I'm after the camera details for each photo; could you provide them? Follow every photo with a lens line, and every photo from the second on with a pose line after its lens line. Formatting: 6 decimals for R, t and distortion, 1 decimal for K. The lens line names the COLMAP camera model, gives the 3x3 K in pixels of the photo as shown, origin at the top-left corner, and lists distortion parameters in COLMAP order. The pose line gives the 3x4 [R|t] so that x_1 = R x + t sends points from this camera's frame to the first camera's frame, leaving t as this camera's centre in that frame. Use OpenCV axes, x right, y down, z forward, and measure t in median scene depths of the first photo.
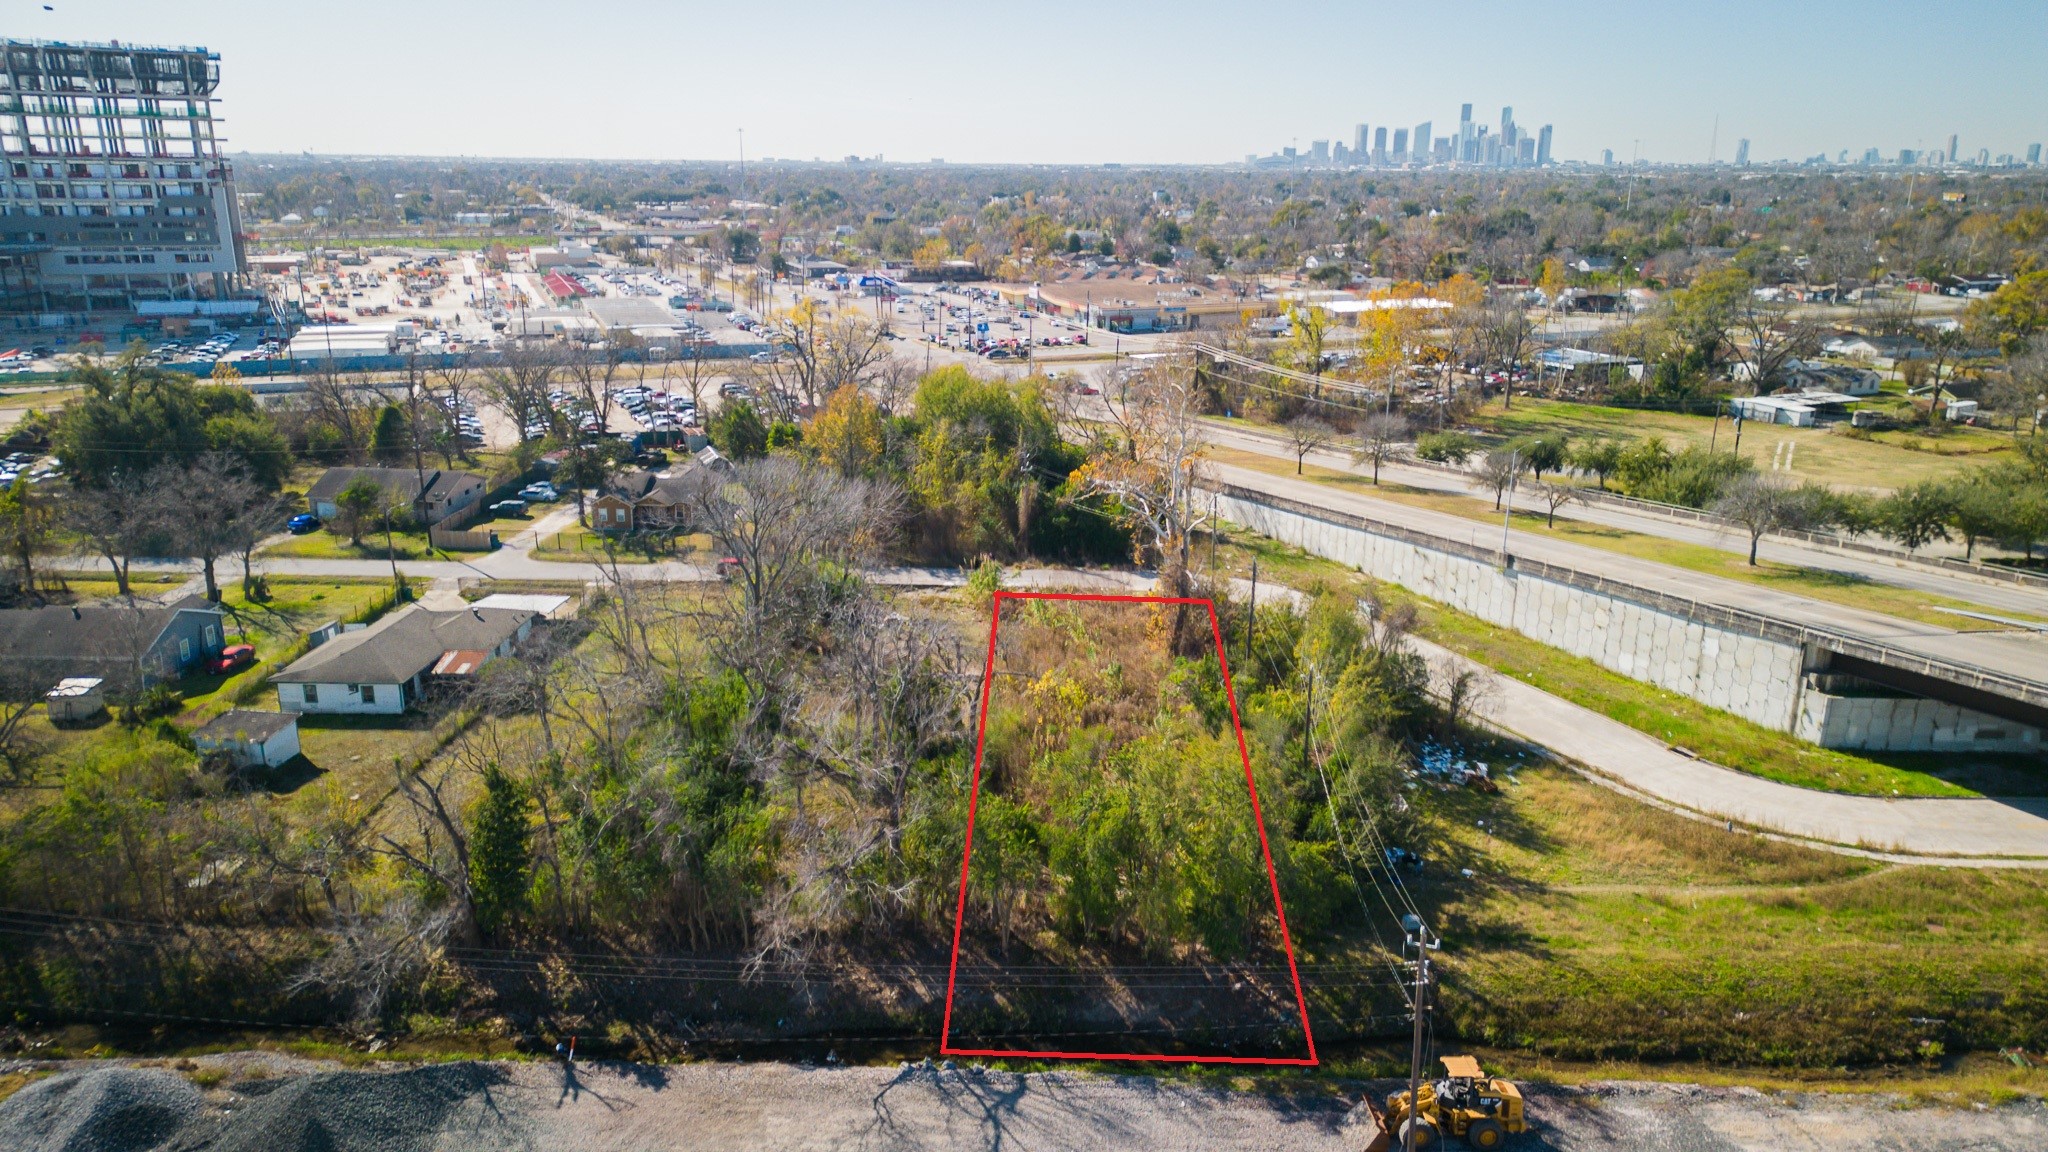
lens RADIAL K [[1426.1, 0, 1032.9], [0, 1426.1, 572.2], [0, 0, 1]] dist [0.069147, -0.072741]
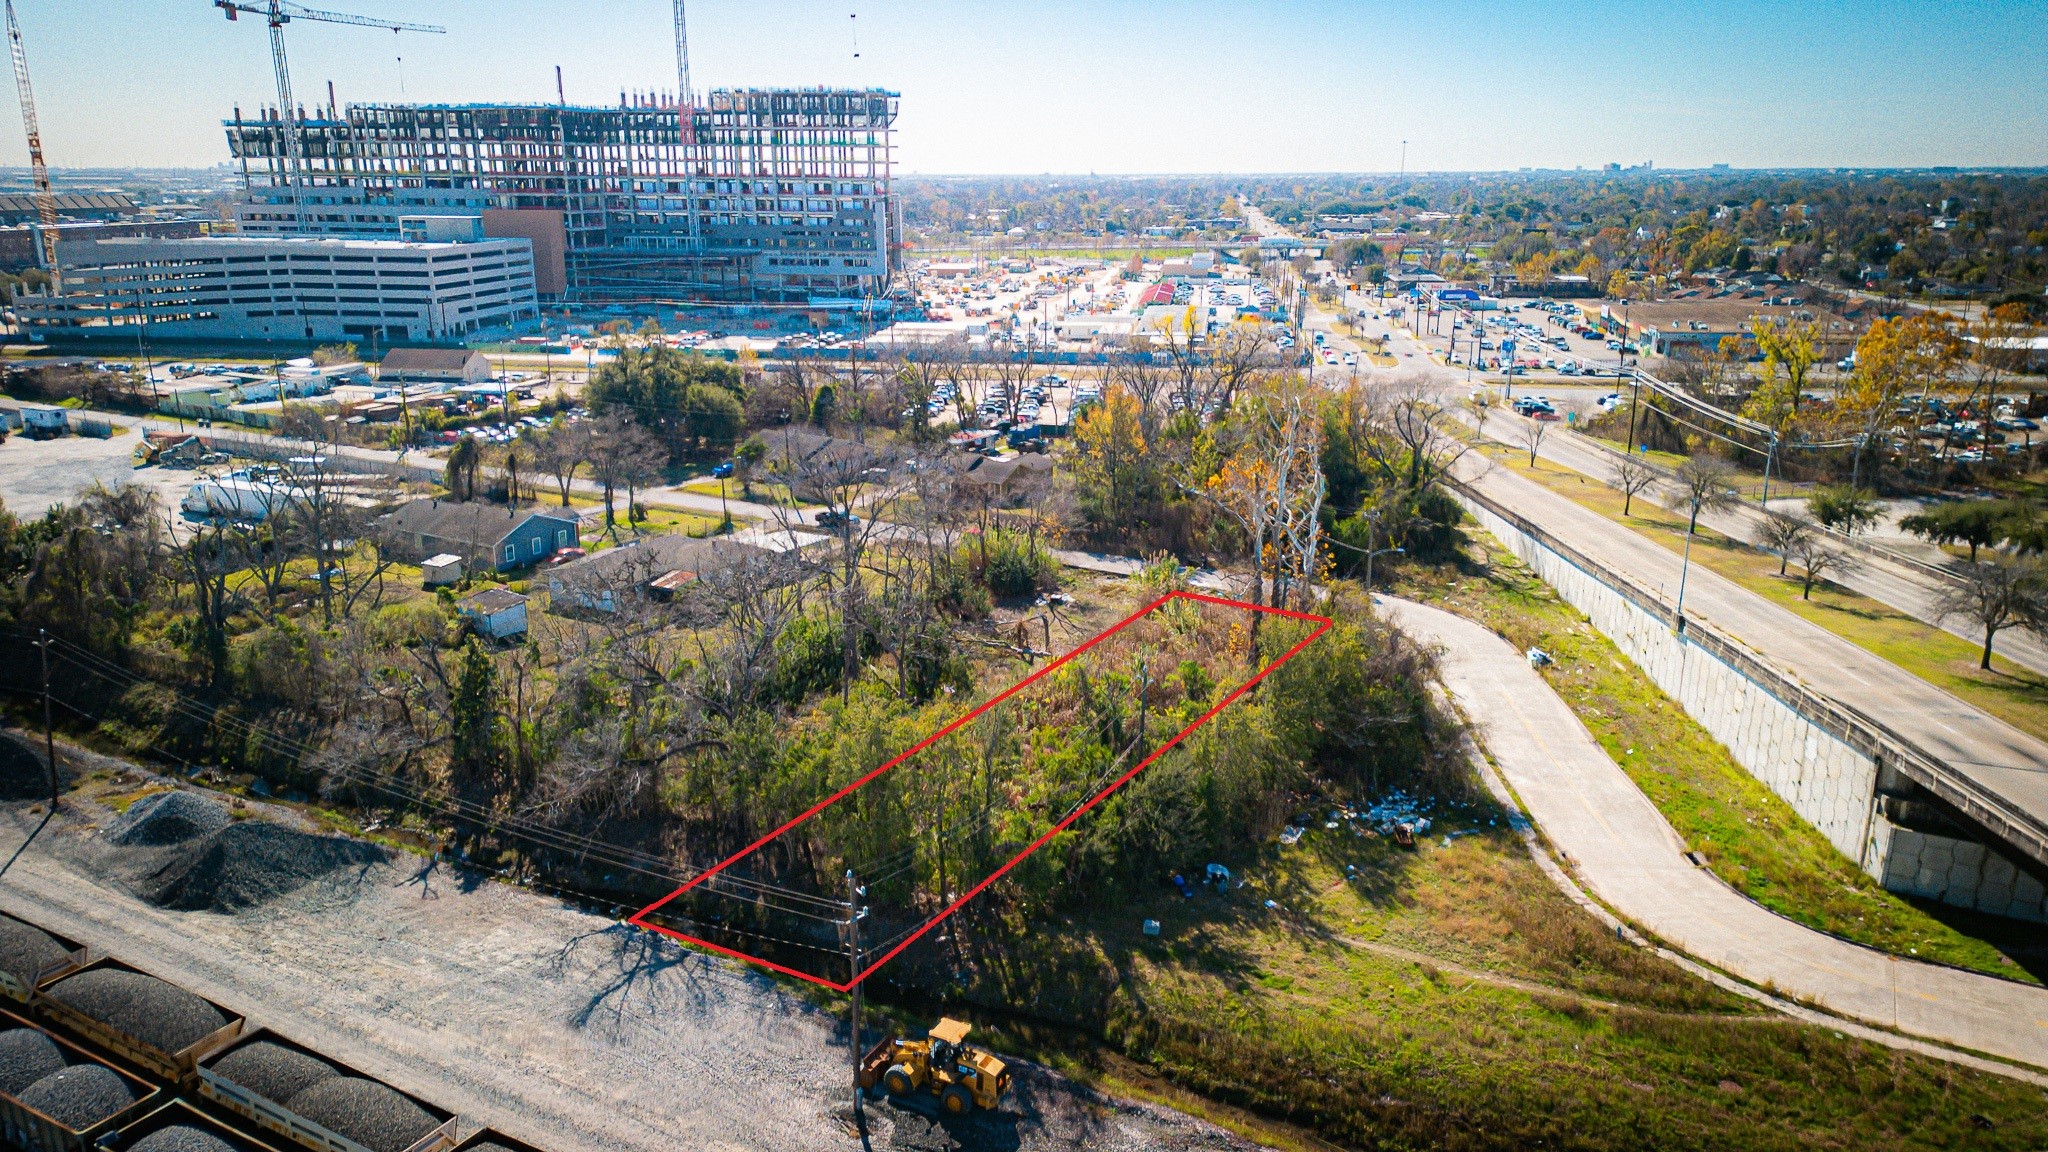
lens RADIAL K [[1426.1, 0, 1032.9], [0, 1426.1, 572.2], [0, 0, 1]] dist [0.069147, -0.072741]
pose [[0.877884, 0.120315, -0.463513, 0.416290], [-0.124948, 0.991945, 0.020833, -0.008669], [0.462286, 0.039626, 0.885845, 0.047017]]
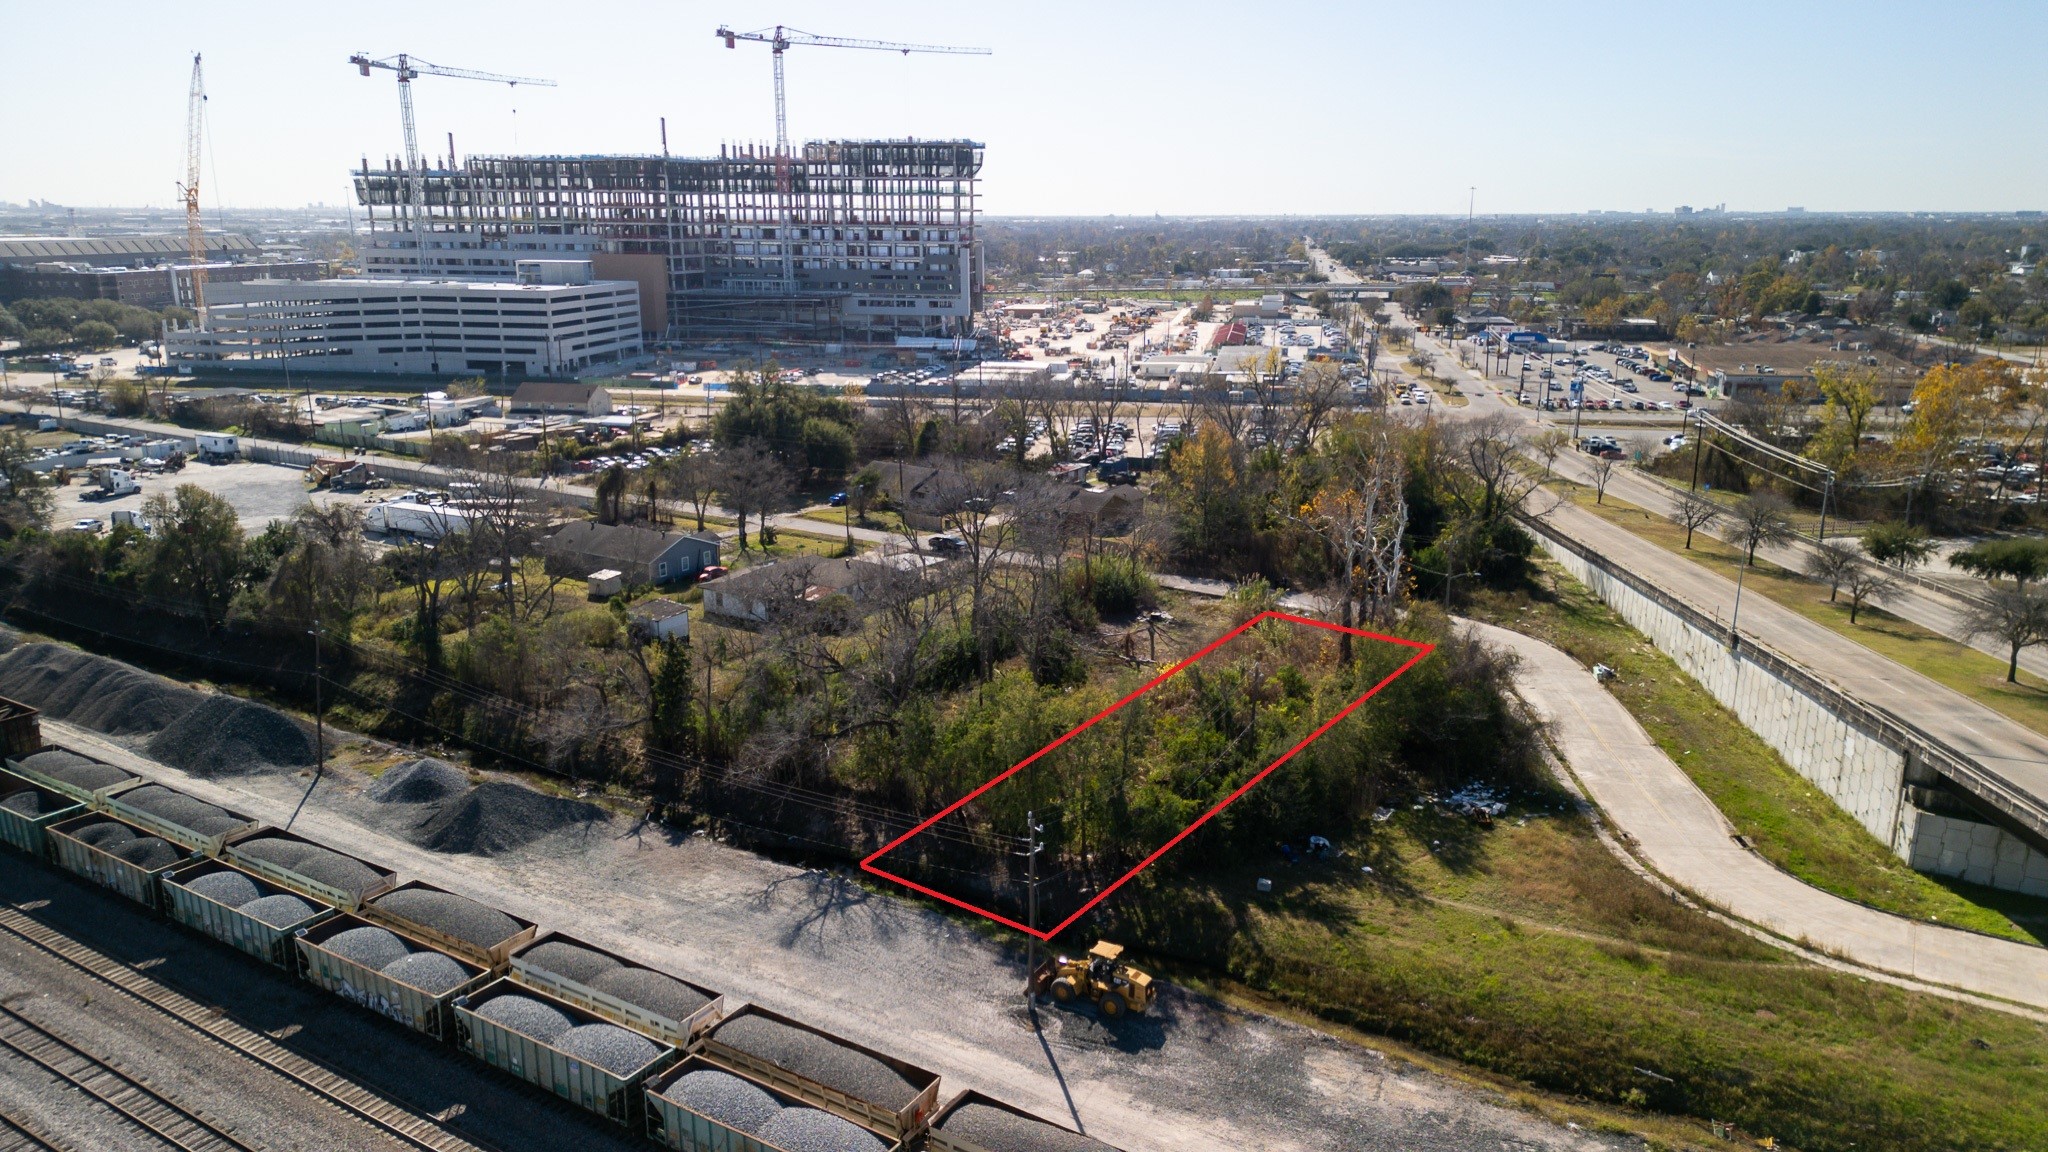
lens RADIAL K [[1433.3, 0, 1029.8], [0, 1433.3, 541.4], [0, 0, 1]] dist [0.075453, -0.078341]
pose [[0.855566, 0.108730, -0.506147, 0.442870], [-0.137650, 0.990280, -0.019945, 0.011117], [0.499058, 0.086736, 0.862217, -0.084597]]
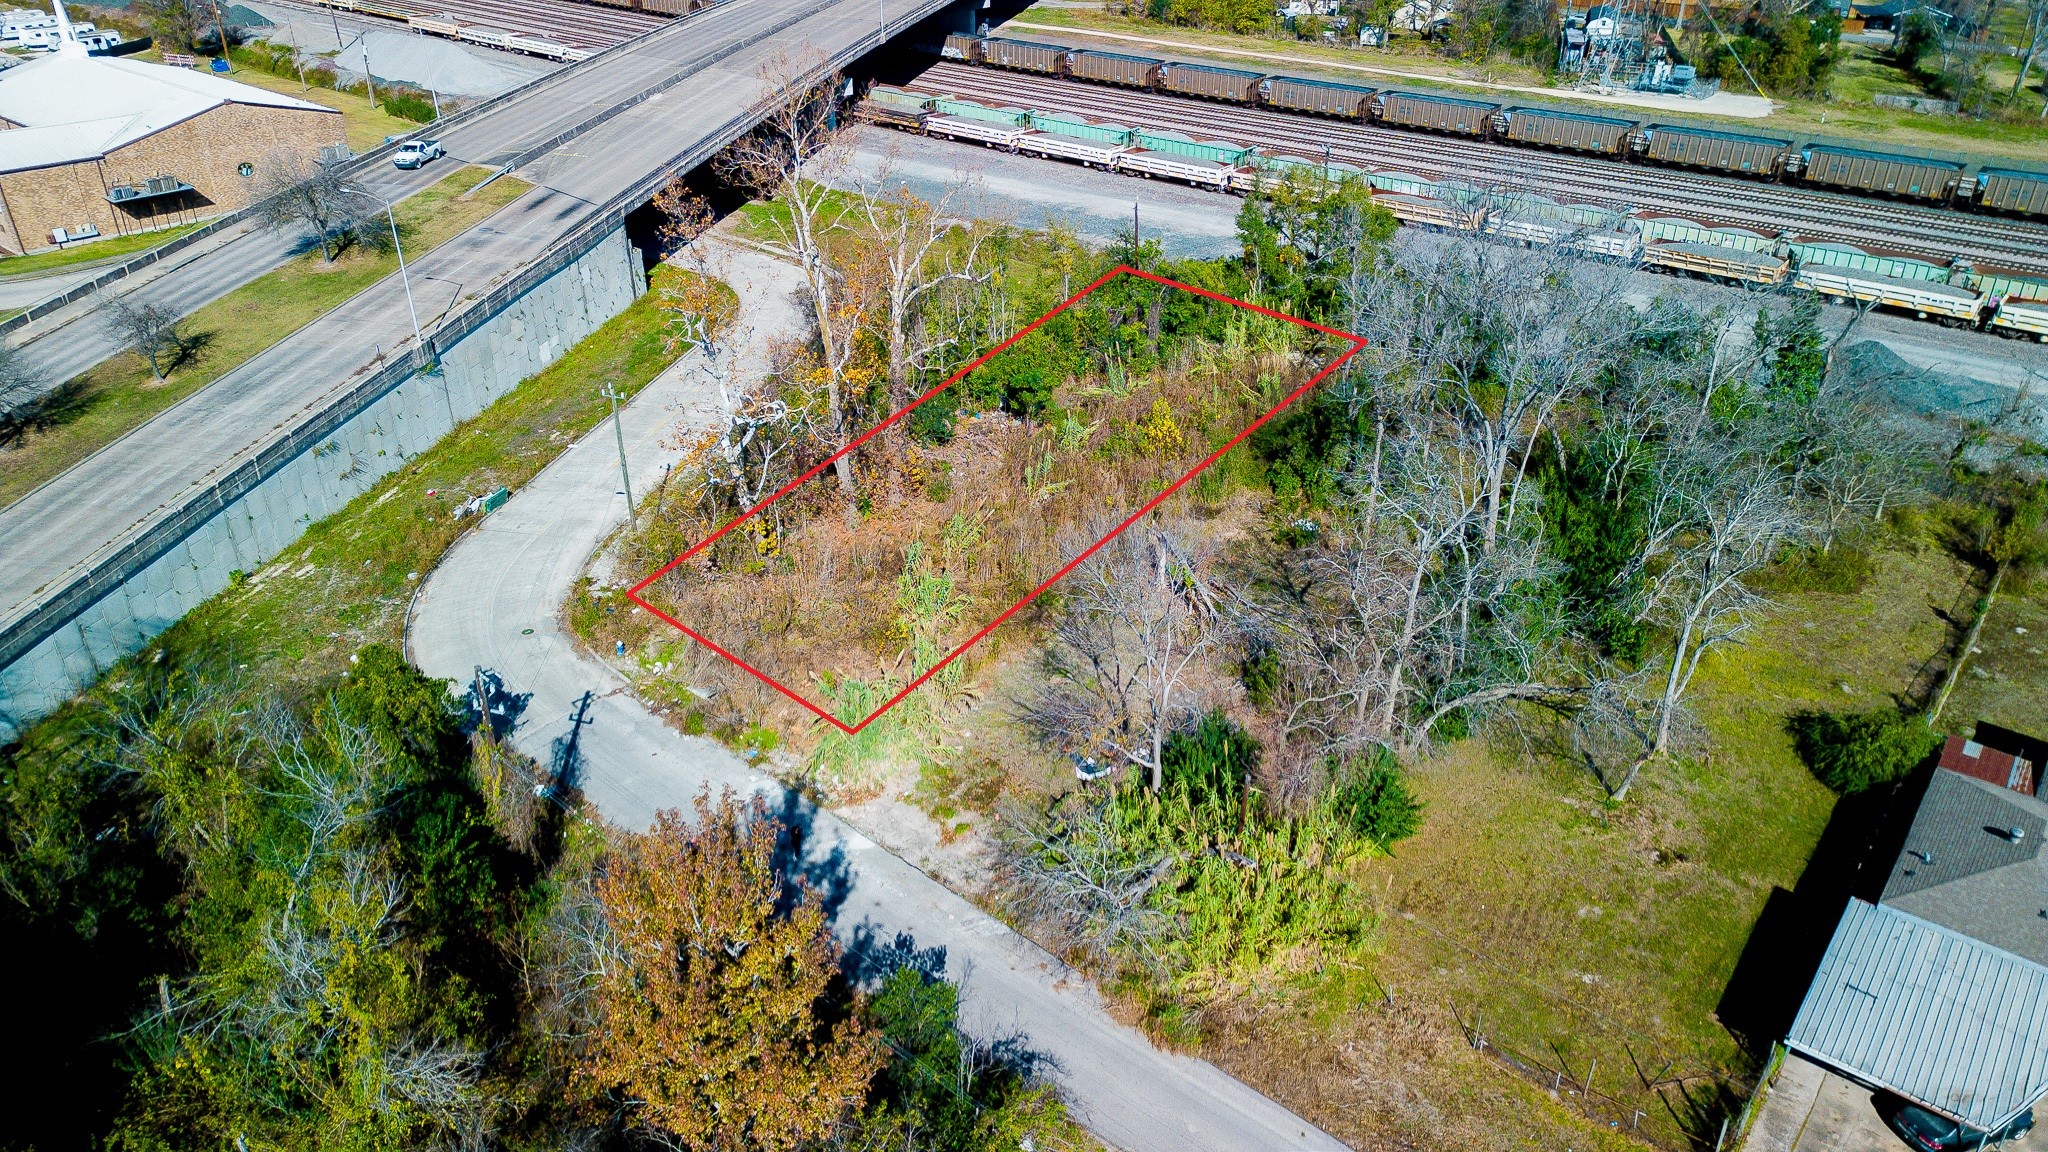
lens RADIAL K [[1432.4, 0, 1022.7], [0, 1432.4, 570.4], [0, 0, 1]] dist [0.084454, -0.077898]
pose [[-0.786944, -0.300915, 0.538674, -0.360001], [0.168682, 0.734844, 0.656925, -0.384308], [-0.593520, 0.607828, -0.527522, 1.370663]]
